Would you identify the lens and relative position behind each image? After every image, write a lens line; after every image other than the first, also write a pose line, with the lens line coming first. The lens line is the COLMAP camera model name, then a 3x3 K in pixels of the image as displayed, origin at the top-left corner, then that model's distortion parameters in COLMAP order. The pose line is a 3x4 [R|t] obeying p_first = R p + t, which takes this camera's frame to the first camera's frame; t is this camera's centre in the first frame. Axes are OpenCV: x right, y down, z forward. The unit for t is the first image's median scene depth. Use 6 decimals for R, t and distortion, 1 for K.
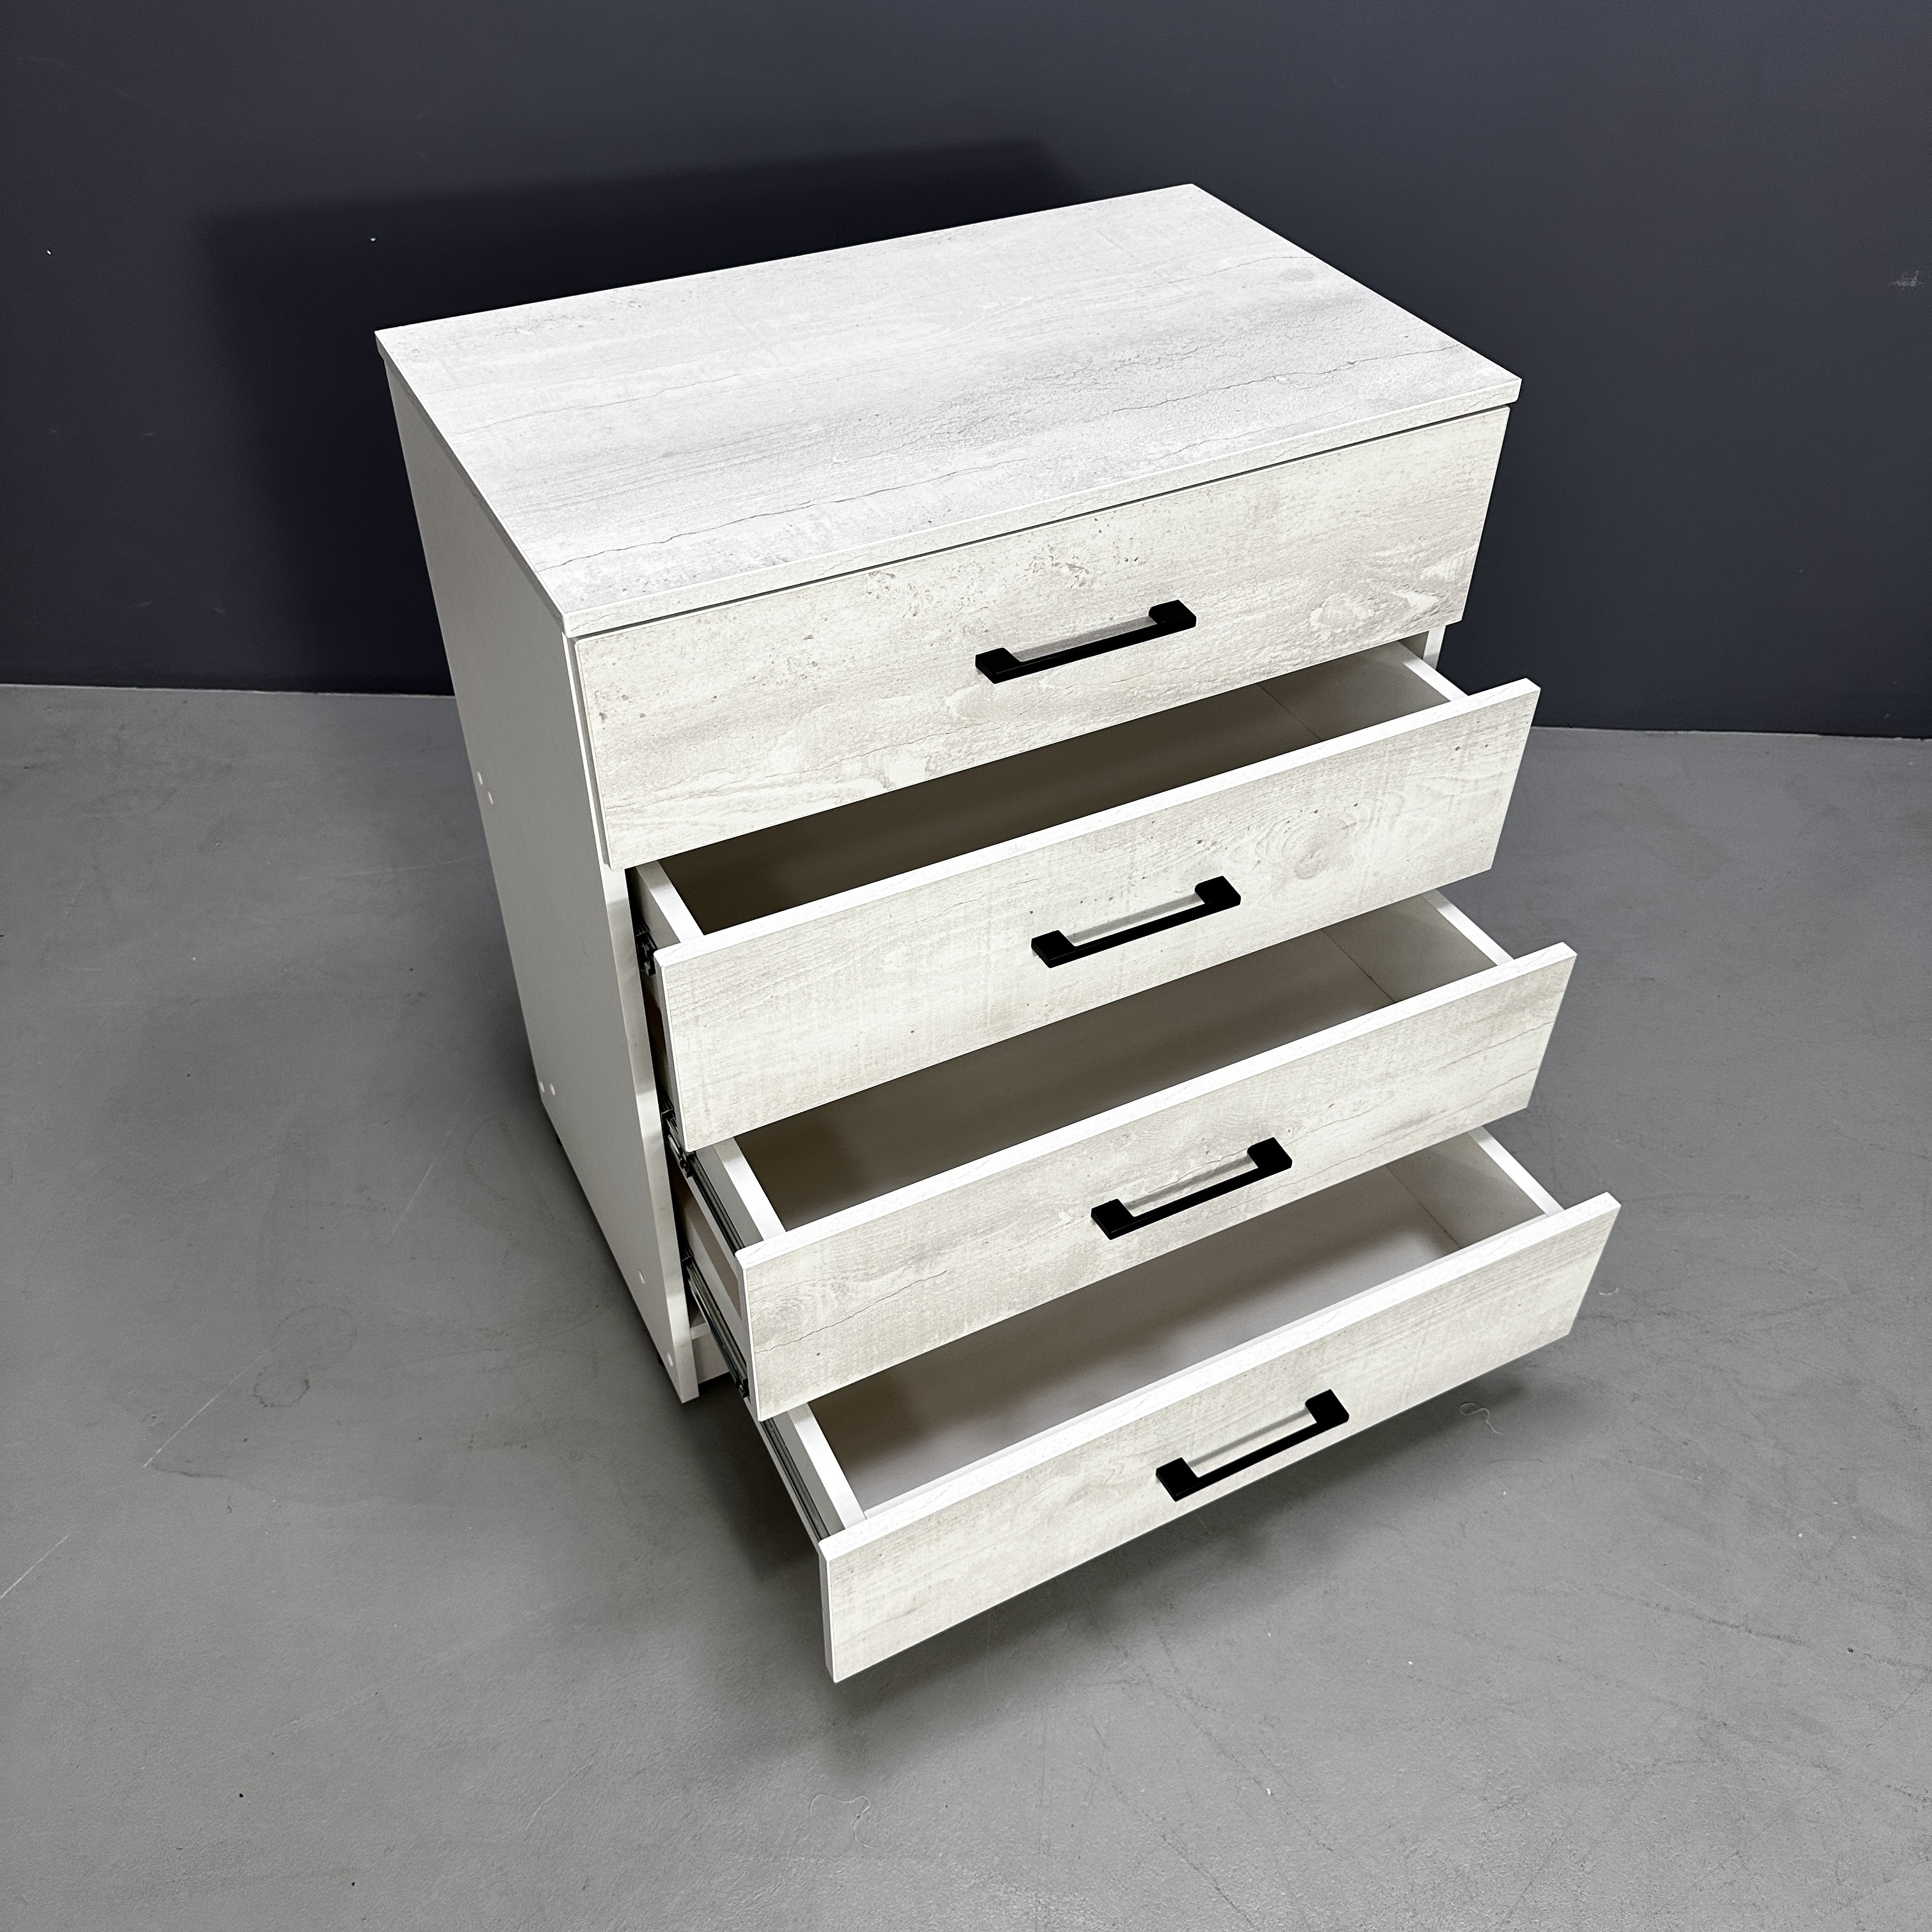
lens RADIAL K [[1839.3, 0, 973.2], [0, 1839.3, 976.3], [0, 0, 1]] dist [0.019110, 0.000000]
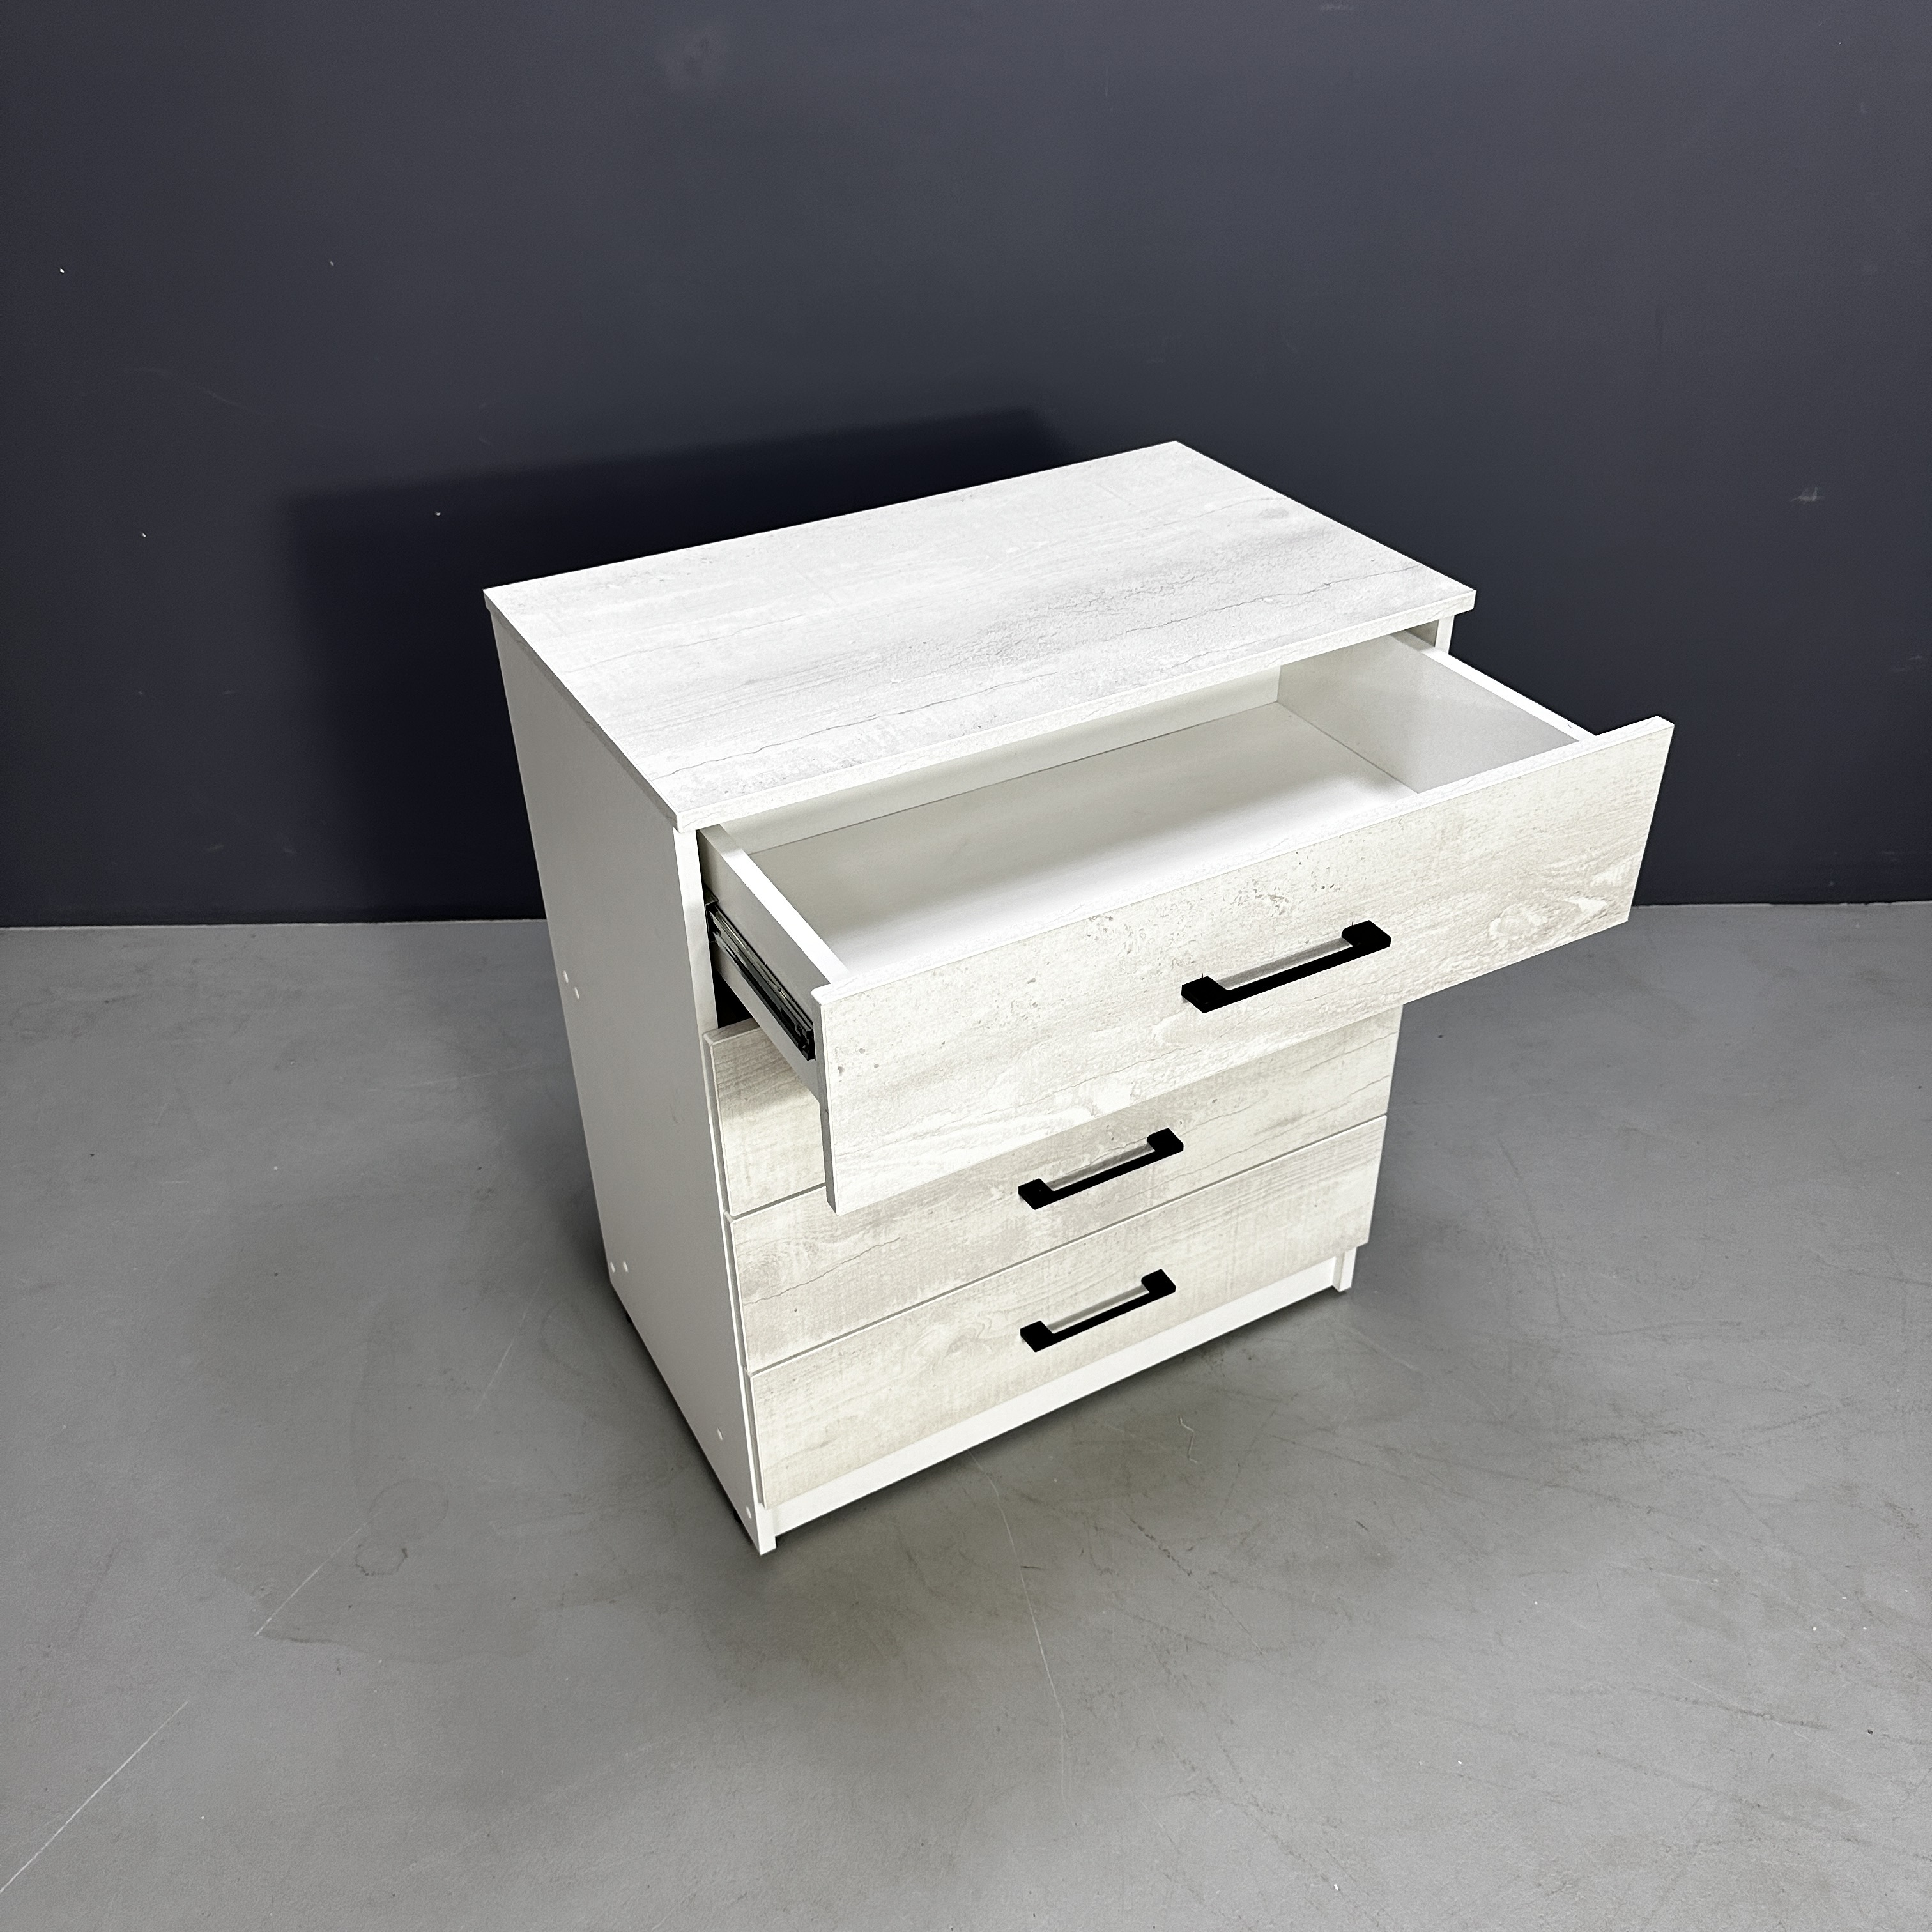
lens RADIAL K [[1839.3, 0, 978.3], [0, 1839.3, 983.1], [0, 0, 1]] dist [0.019110, 0.000000]
pose [[0.999092, -0.040708, 0.012582, -0.040440], [0.041930, 0.991815, -0.120600, 0.048743], [-0.007570, 0.121018, 0.992621, -0.123363]]
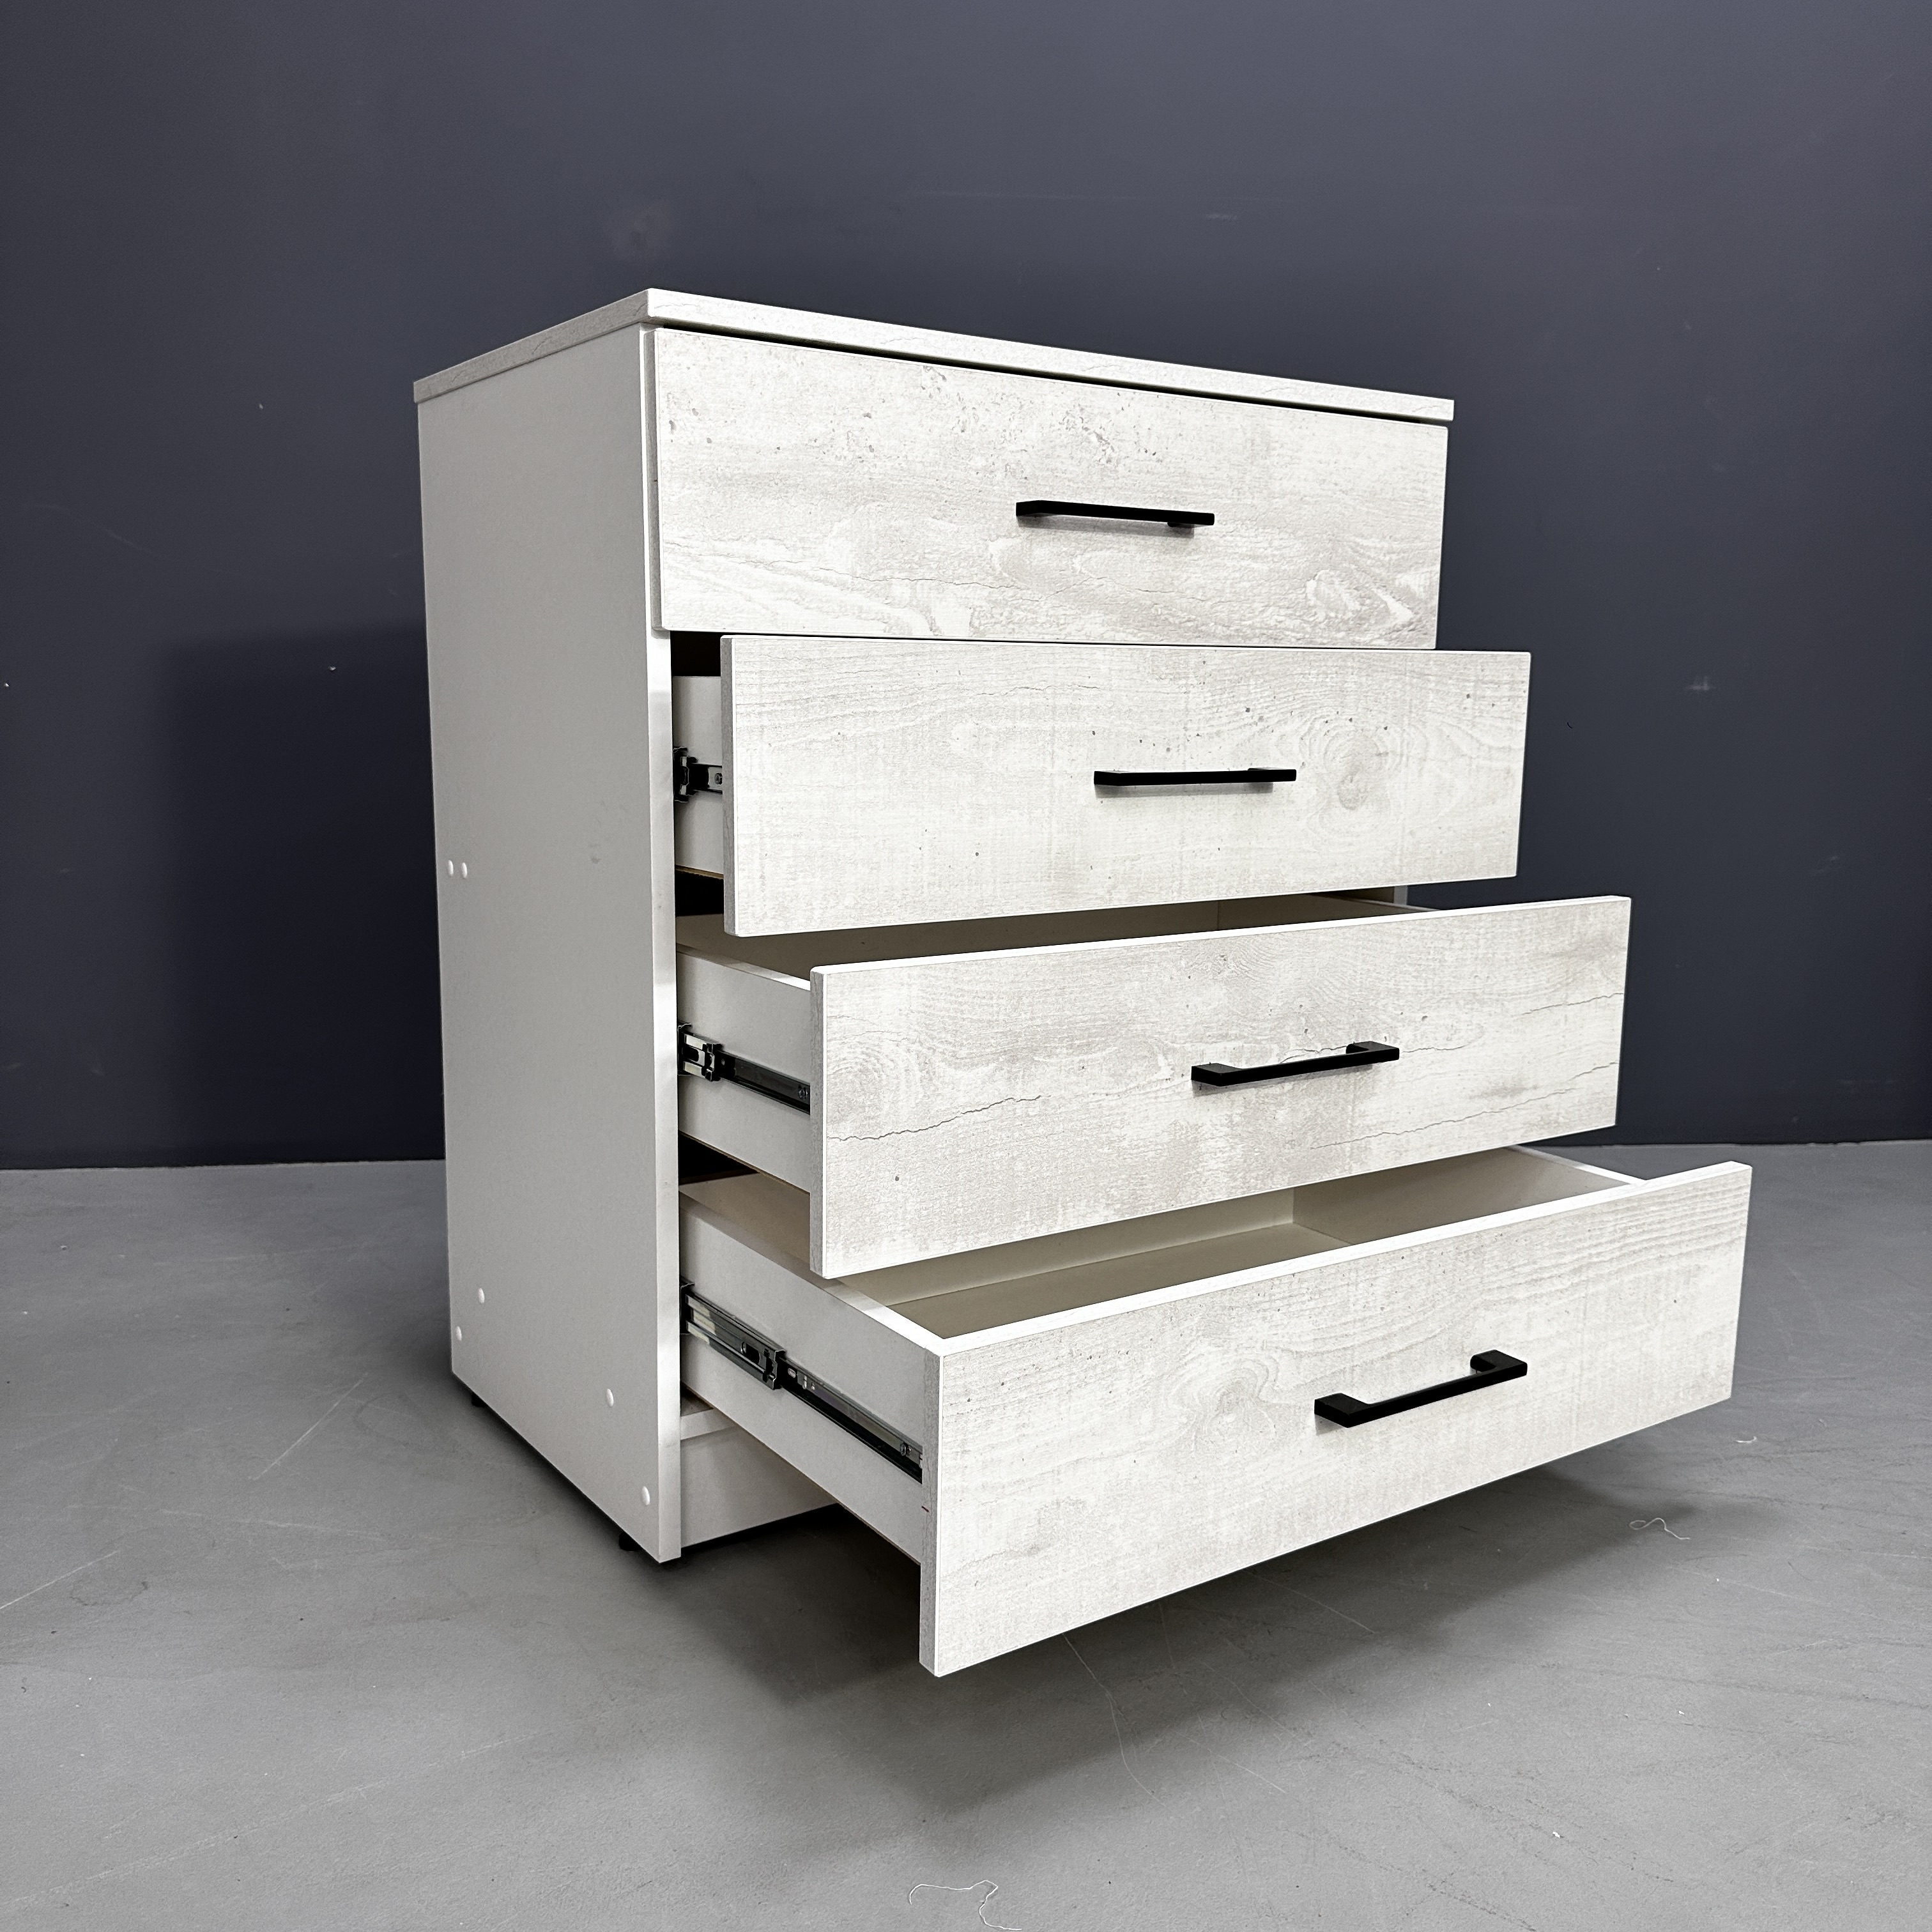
lens RADIAL K [[1839.3, 0, 972.6], [0, 1839.3, 992.9], [0, 0, 1]] dist [0.019110, 0.000000]
pose [[0.991926, -0.025909, 0.124145, -0.148200], [0.089445, 0.836889, -0.540015, 0.571345], [-0.089904, 0.546759, 0.832449, 0.281447]]
